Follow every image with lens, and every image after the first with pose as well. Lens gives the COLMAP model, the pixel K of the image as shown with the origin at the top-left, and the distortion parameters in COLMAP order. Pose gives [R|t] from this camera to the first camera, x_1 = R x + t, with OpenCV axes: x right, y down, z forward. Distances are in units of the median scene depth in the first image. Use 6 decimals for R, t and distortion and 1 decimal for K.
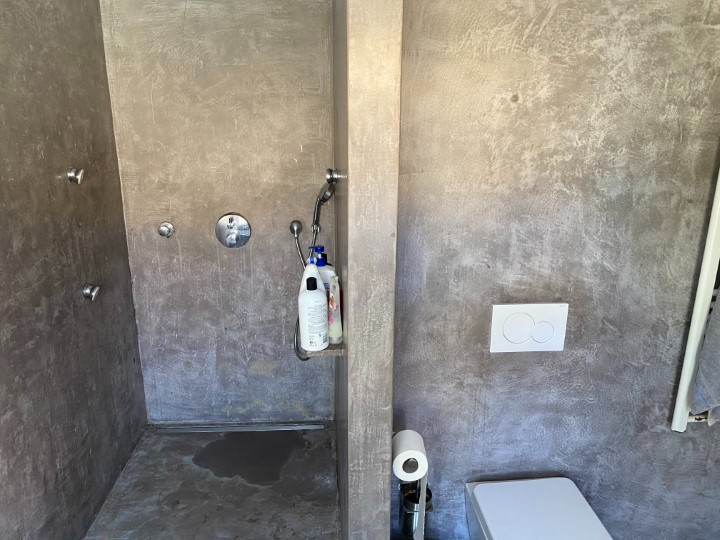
lens RADIAL K [[538.7, 0, 360.6], [0, 538.7, 270.4], [0, 0, 1]] dist [0.005224, -0.013466]
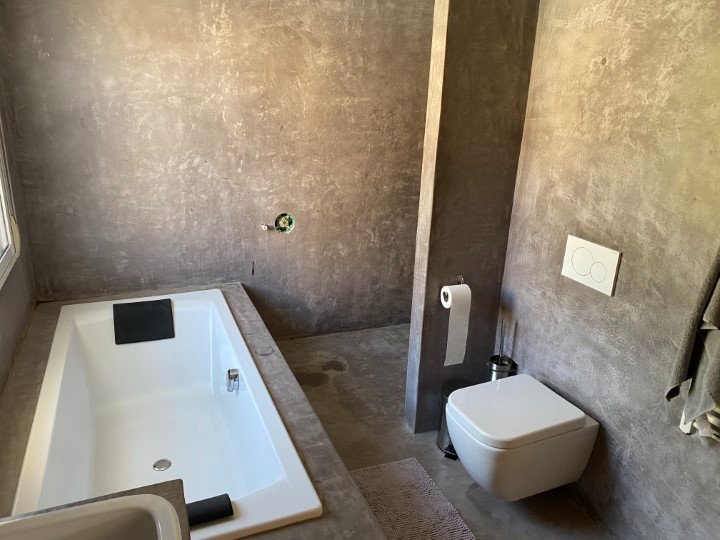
lens RADIAL K [[538.7, 0, 359.3], [0, 538.7, 271.6], [0, 0, 1]] dist [0.005224, -0.013466]
pose [[0.324067, 0.318486, -0.890813, 1.246633], [-0.299802, 0.927668, 0.222598, 0.013234], [0.897273, 0.194931, 0.396109, 0.112175]]
